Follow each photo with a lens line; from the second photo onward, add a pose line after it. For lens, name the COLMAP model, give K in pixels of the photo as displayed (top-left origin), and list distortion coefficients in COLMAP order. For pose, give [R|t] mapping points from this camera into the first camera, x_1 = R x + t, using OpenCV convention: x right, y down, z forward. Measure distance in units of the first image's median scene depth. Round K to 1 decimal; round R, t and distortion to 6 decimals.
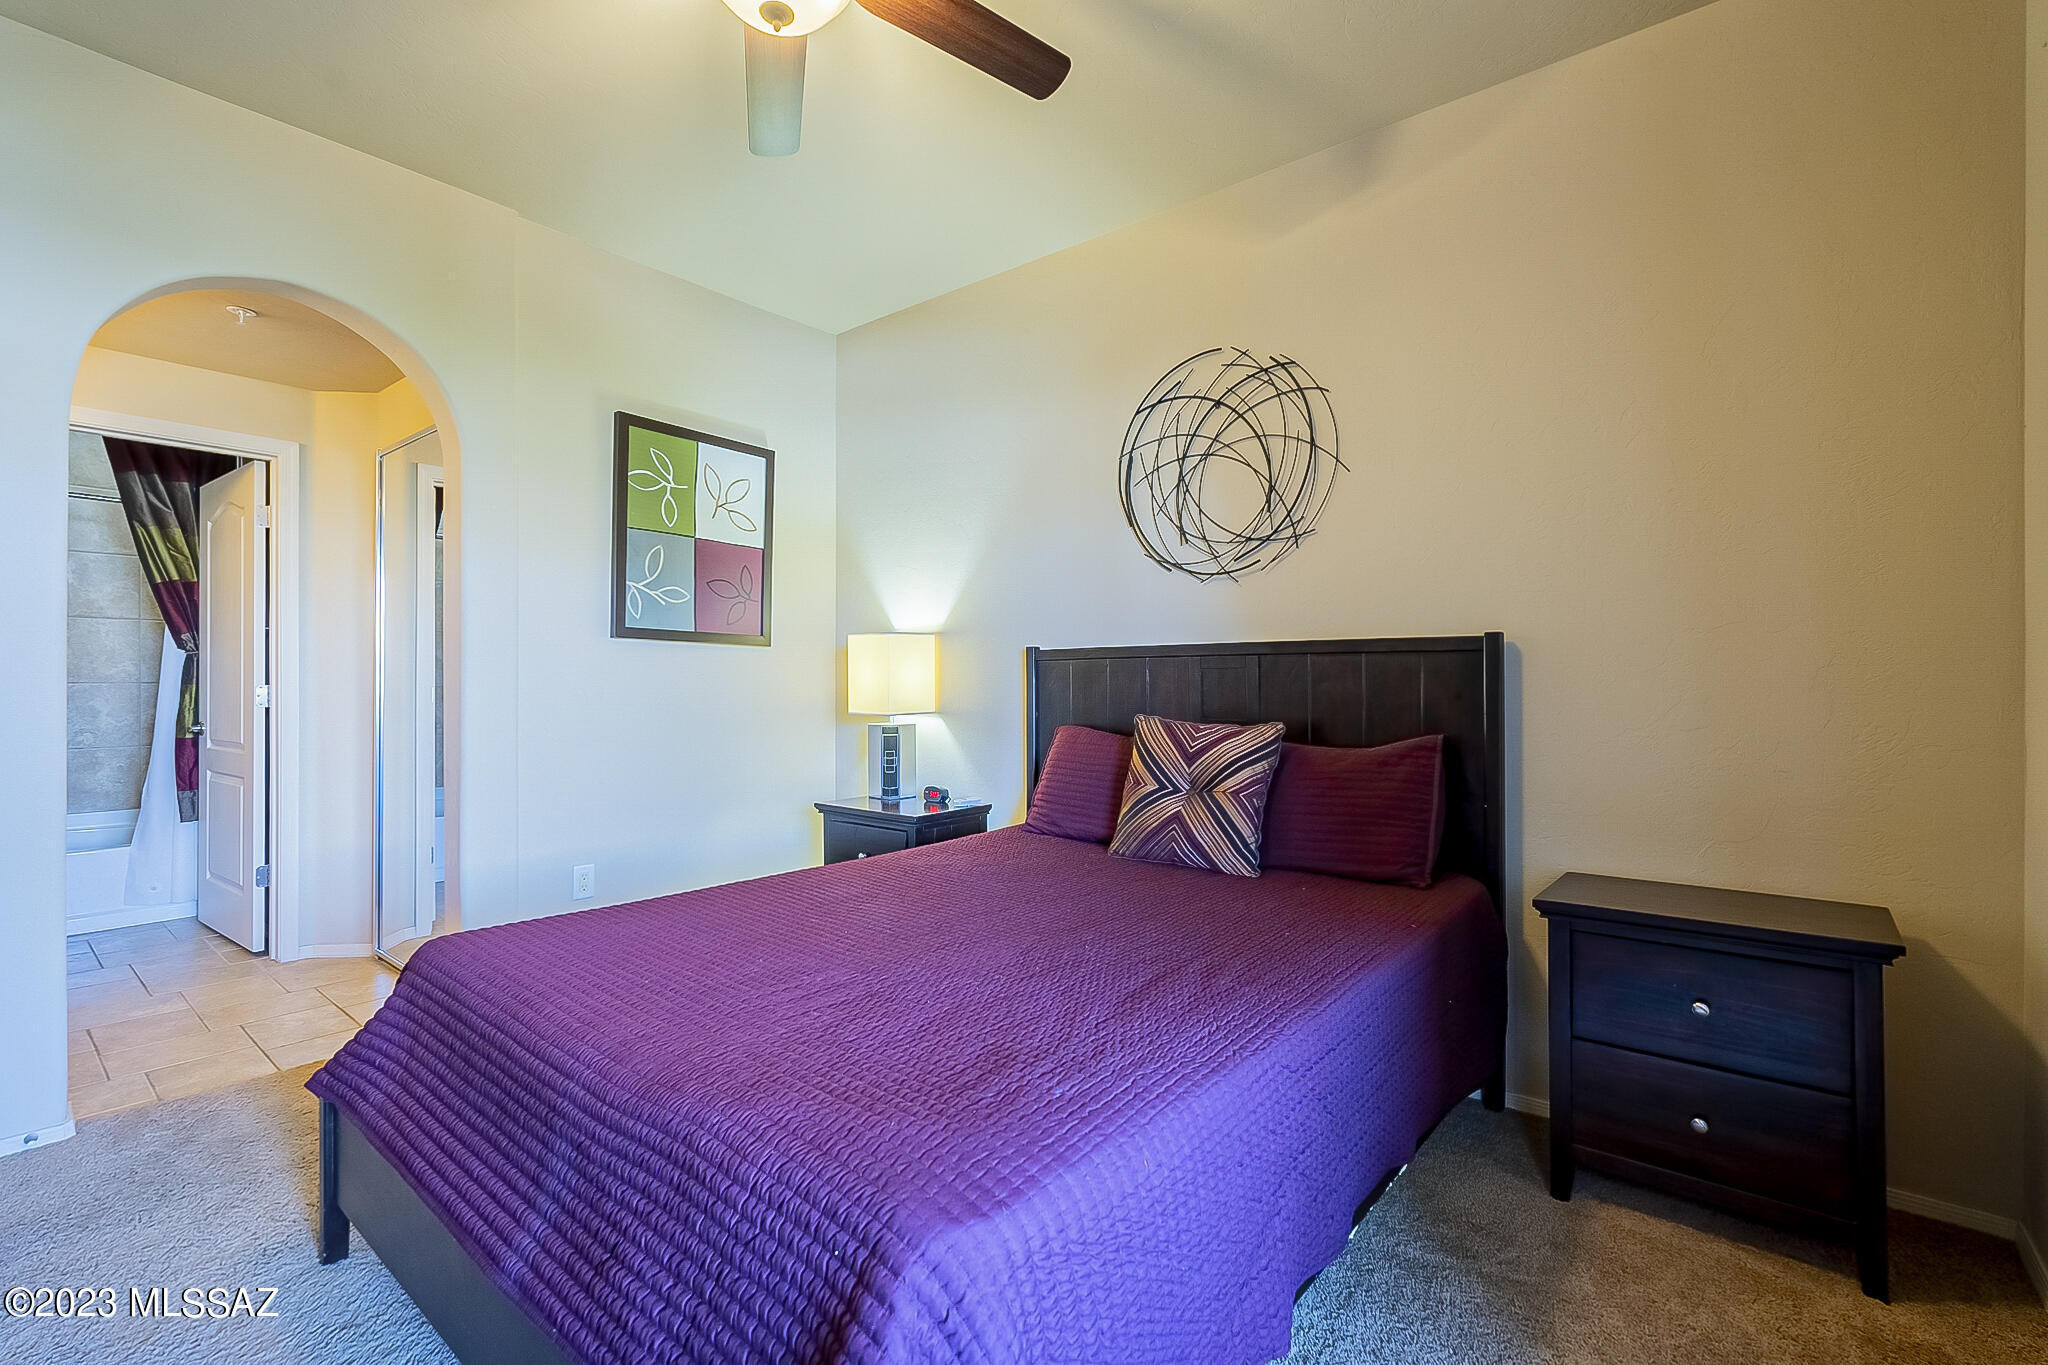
lens RADIAL K [[904.3, 0, 1023.9], [0, 904.3, 689.3], [0, 0, 1]] dist [-0.003784, 0.000566]
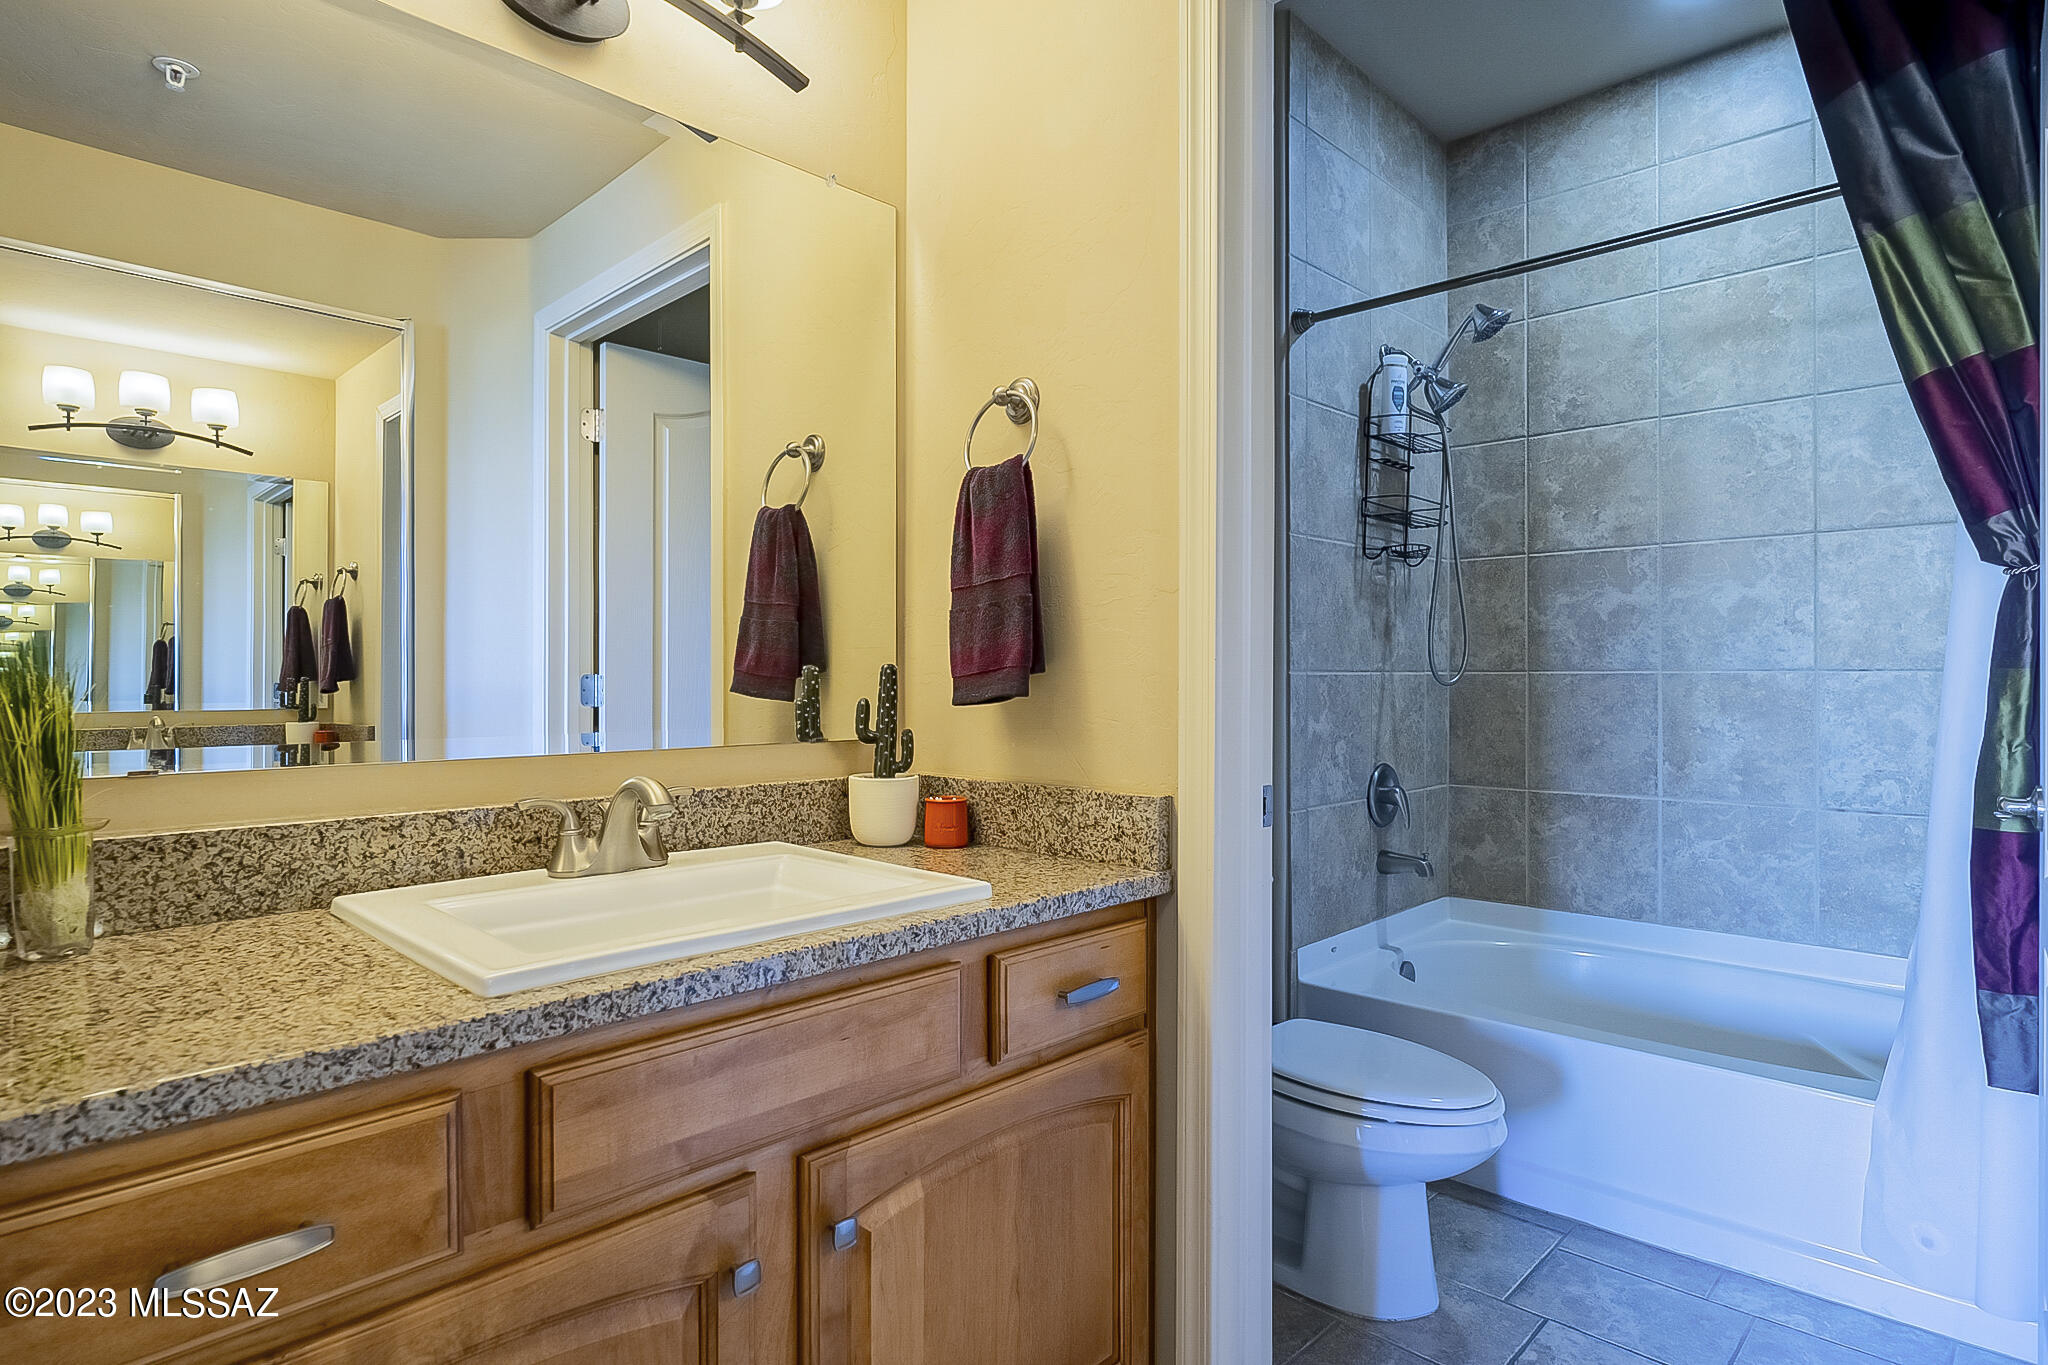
lens RADIAL K [[1119.4, 0, 1020.1], [0, 1119.4, 680.0], [0, 0, 1]] dist [0.001406, 0.000200]
pose [[-0.068623, -0.004831, -0.997631, -0.503984], [0.002167, 0.999985, -0.004991, 0.000122], [0.997640, -0.002504, -0.068612, 0.678469]]
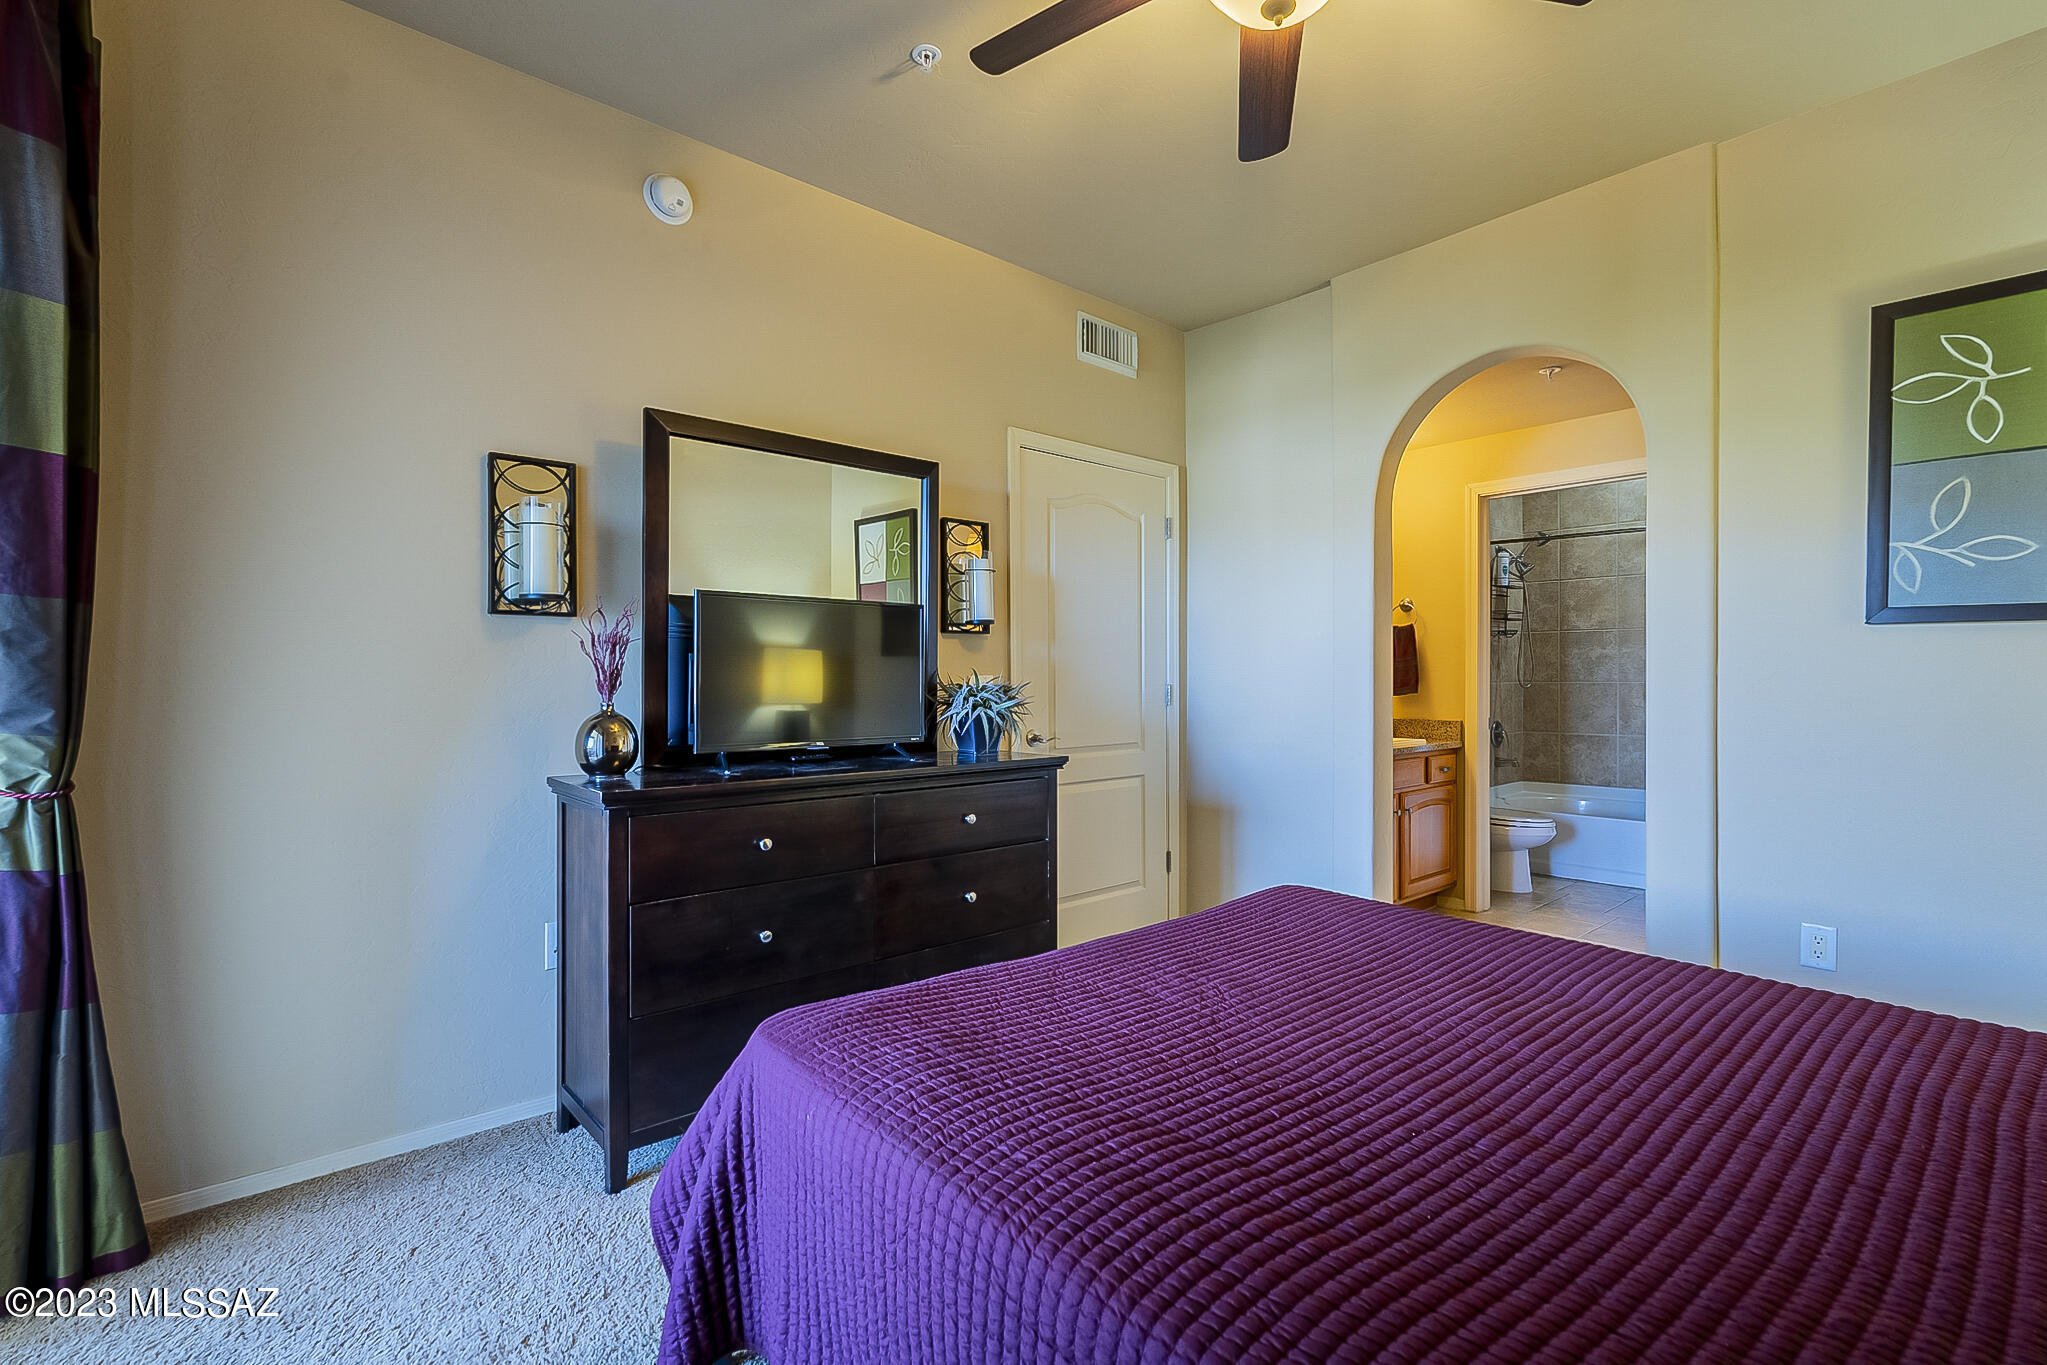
lens RADIAL K [[903.8, 0, 1036.6], [0, 903.8, 686.3], [0, 0, 1]] dist [-0.003784, 0.000566]
pose [[-0.156278, 0.002873, -0.987709, 0.289869], [0.005486, 0.999983, 0.002040, -0.009865], [0.987698, -0.005100, -0.156291, 0.361447]]
